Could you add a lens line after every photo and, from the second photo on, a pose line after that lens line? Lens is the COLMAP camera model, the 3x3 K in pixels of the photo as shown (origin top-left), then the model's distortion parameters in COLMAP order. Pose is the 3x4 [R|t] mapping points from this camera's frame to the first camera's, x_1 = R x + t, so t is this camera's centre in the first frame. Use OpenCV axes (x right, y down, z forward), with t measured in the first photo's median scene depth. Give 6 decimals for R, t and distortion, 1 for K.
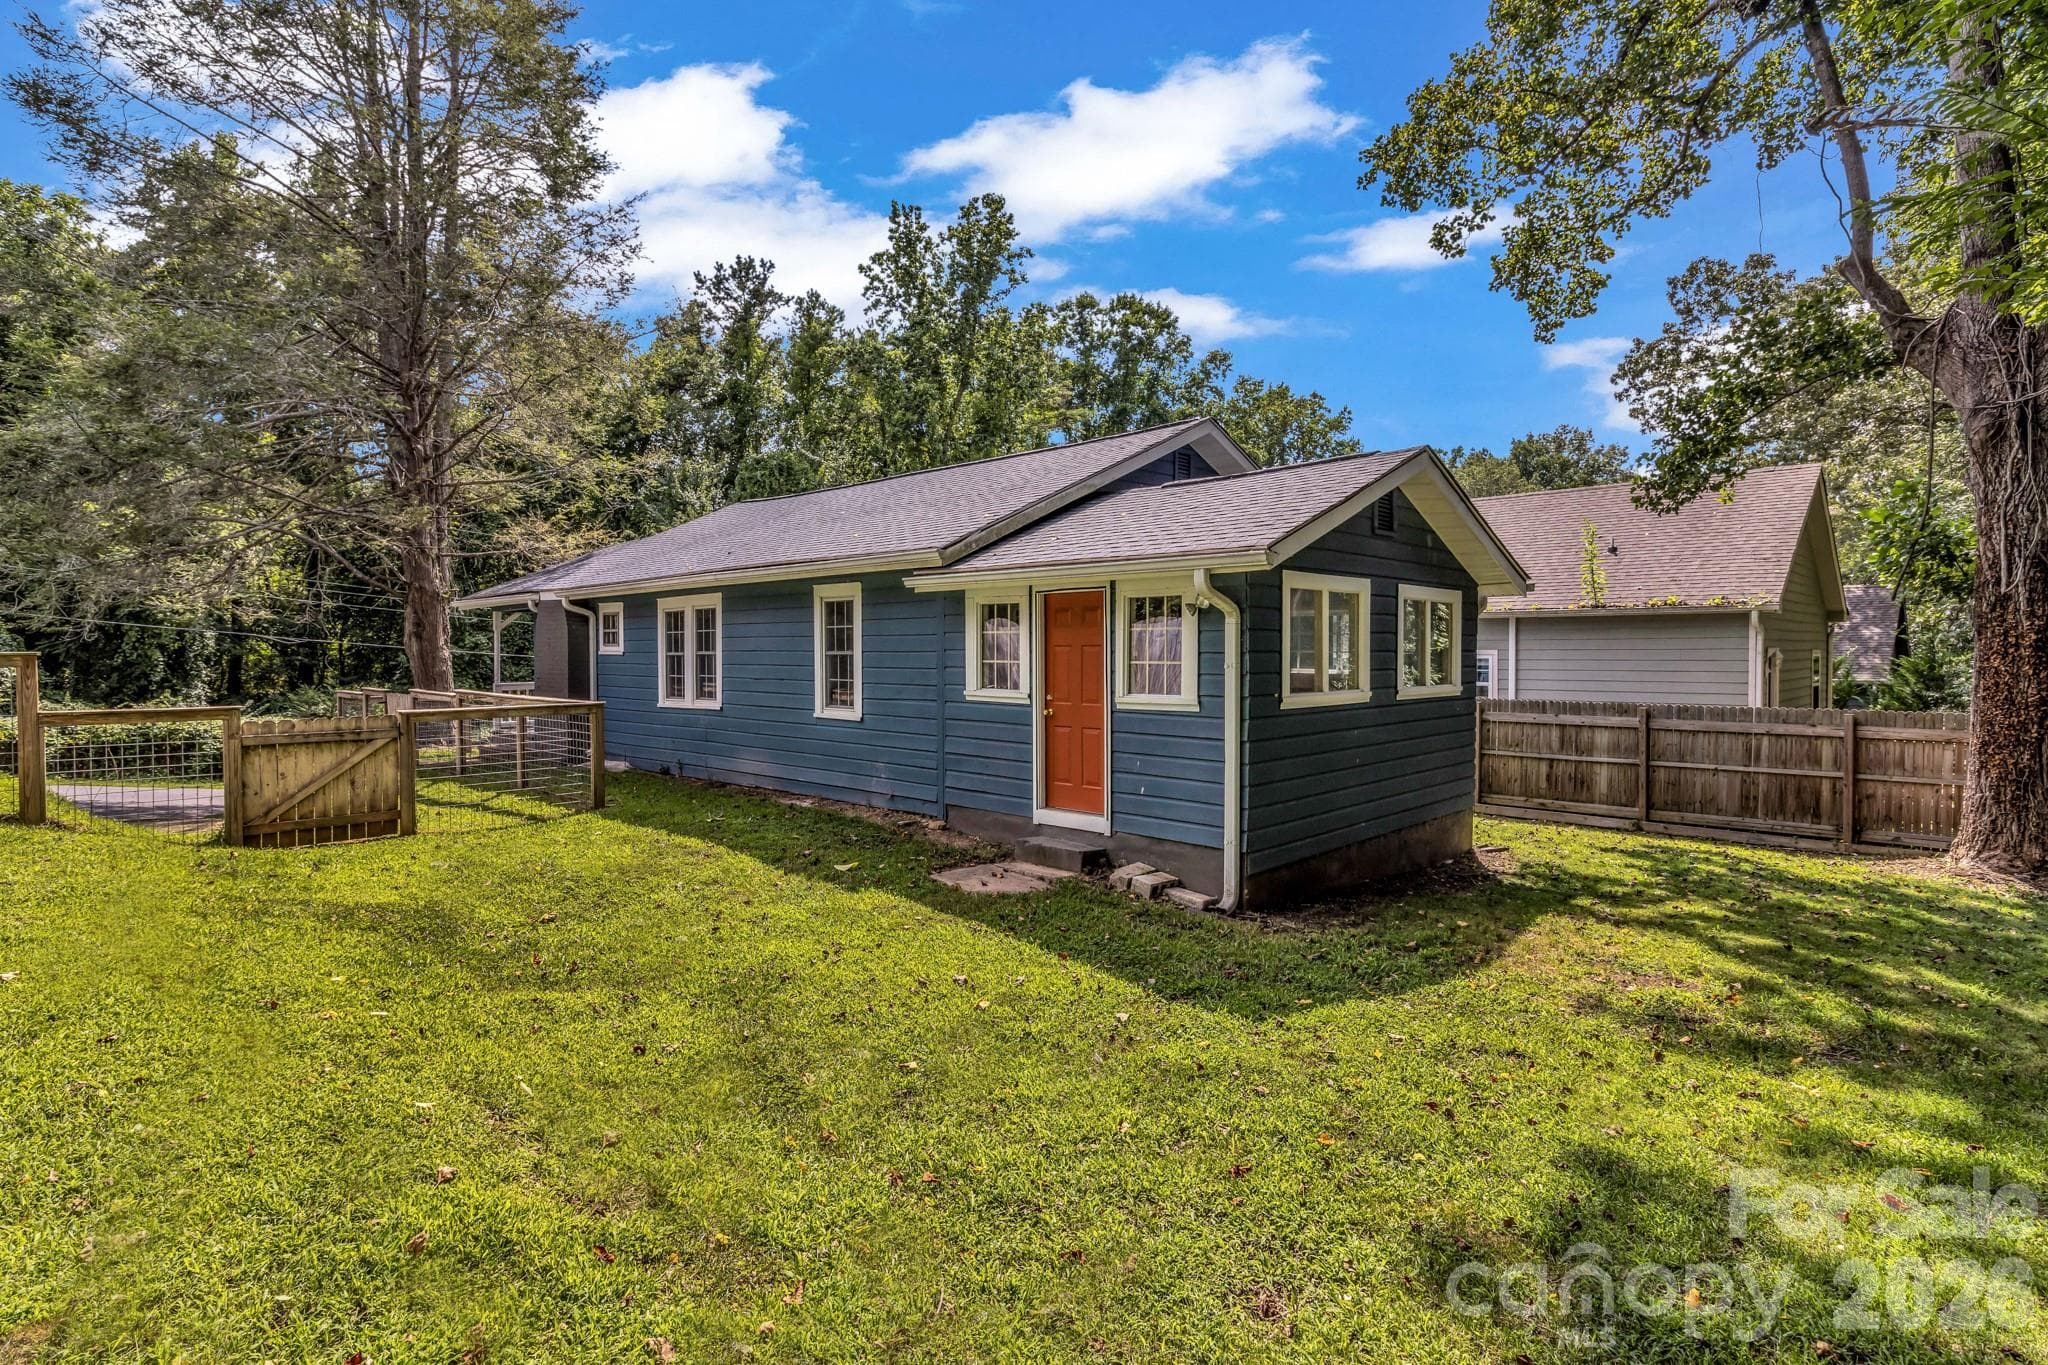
lens RADIAL K [[973.7, 0, 1026.3], [0, 973.7, 660.3], [0, 0, 1]] dist [0.000747, -0.000054]
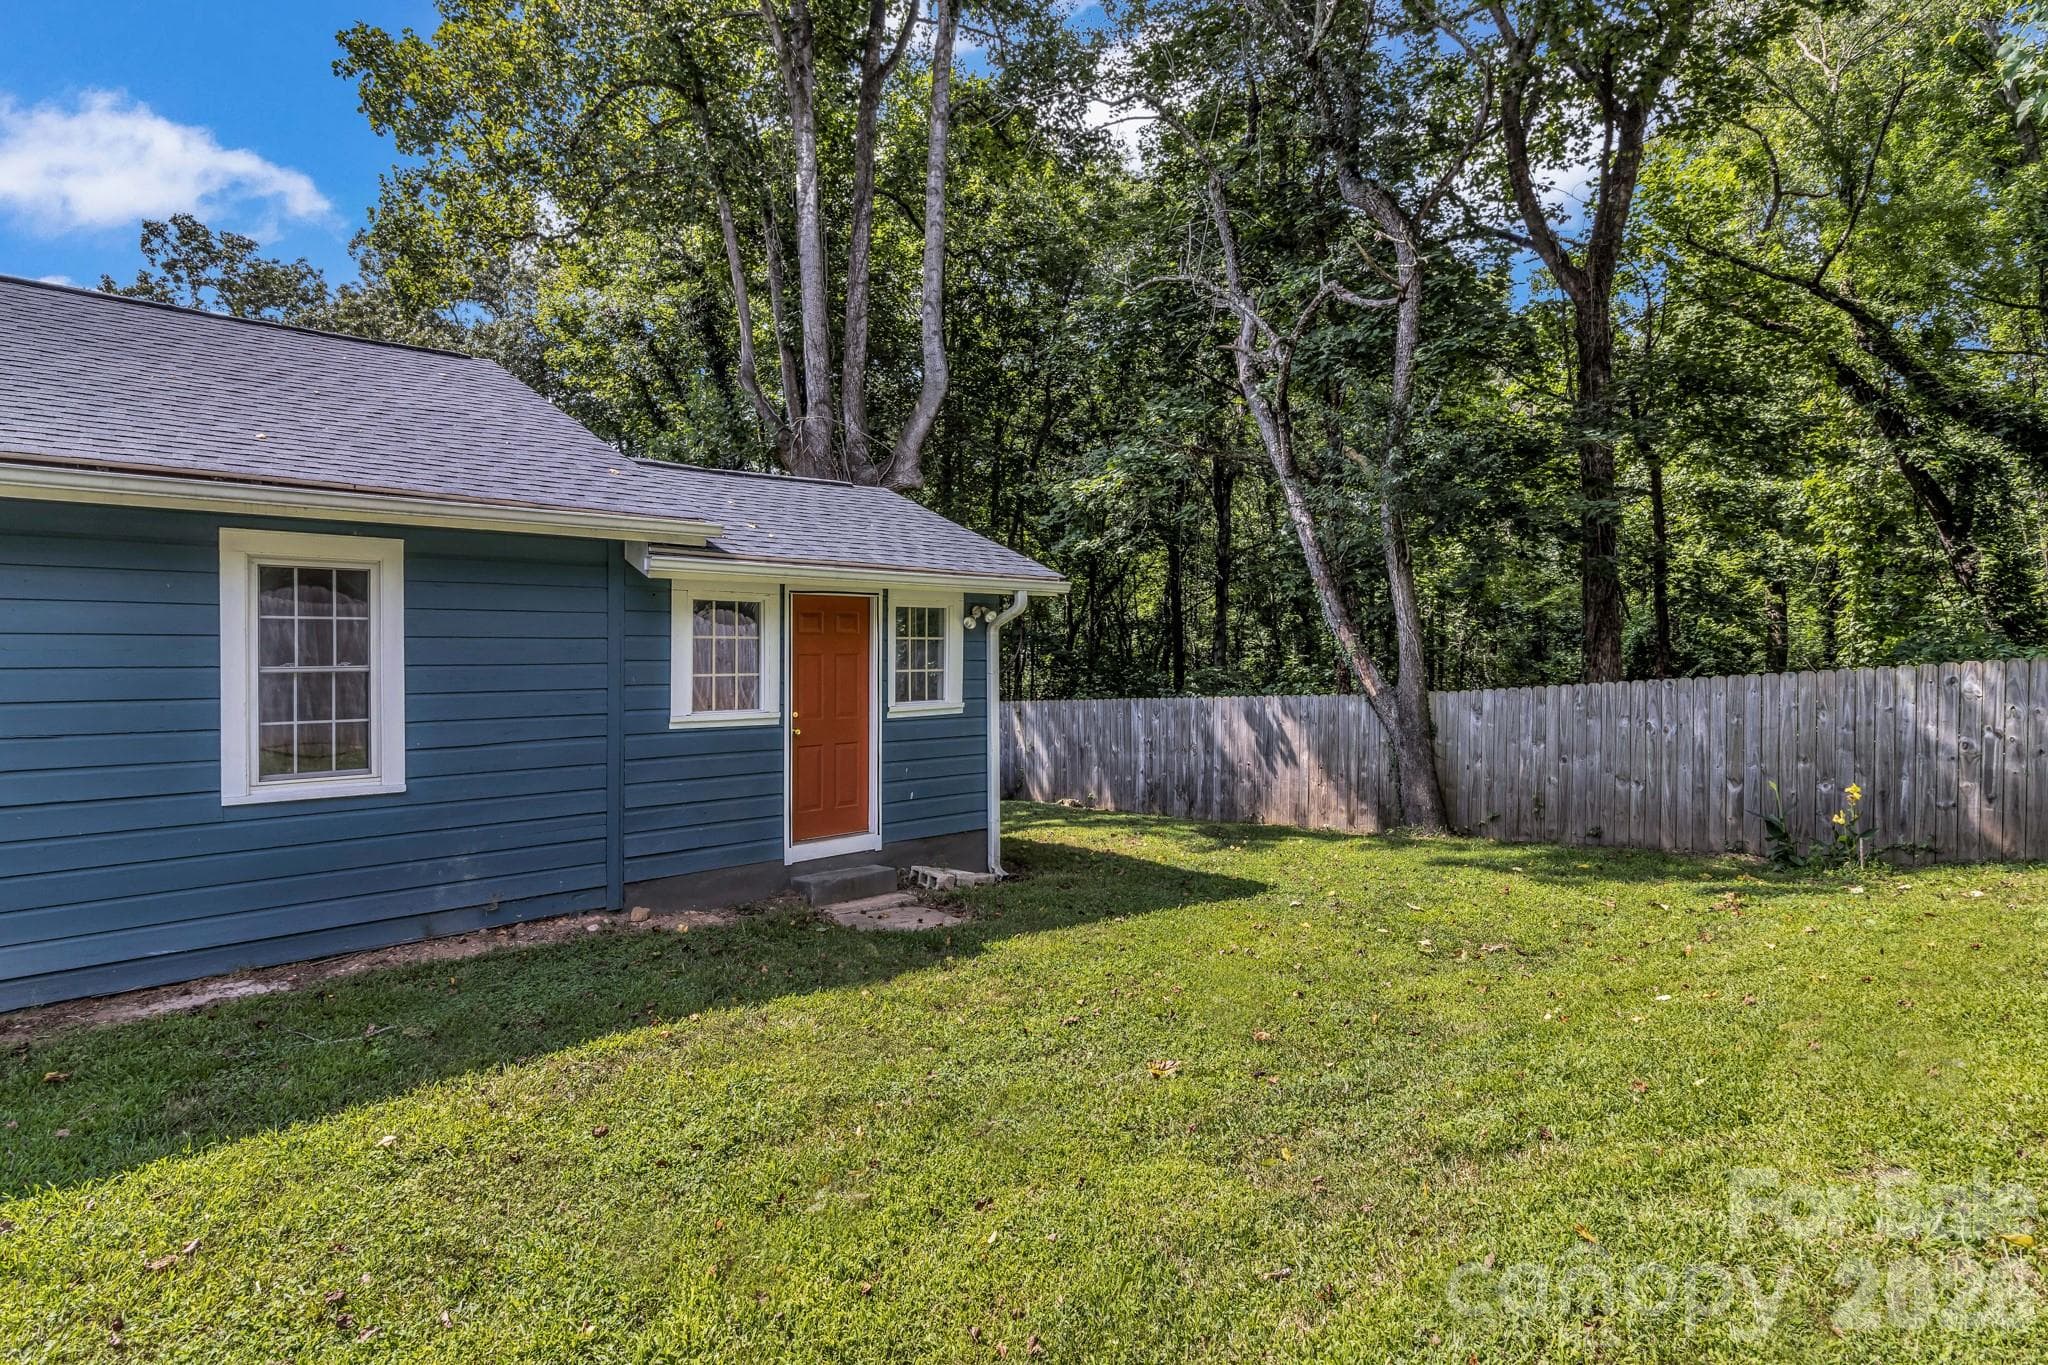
lens RADIAL K [[973.7, 0, 1026.3], [0, 973.7, 660.3], [0, 0, 1]] dist [0.000747, -0.000054]
pose [[0.094660, -0.000231, 0.995510, -0.759395], [0.018426, 0.999829, -0.001520, -0.004617], [-0.995339, 0.018487, 0.094648, 0.662698]]
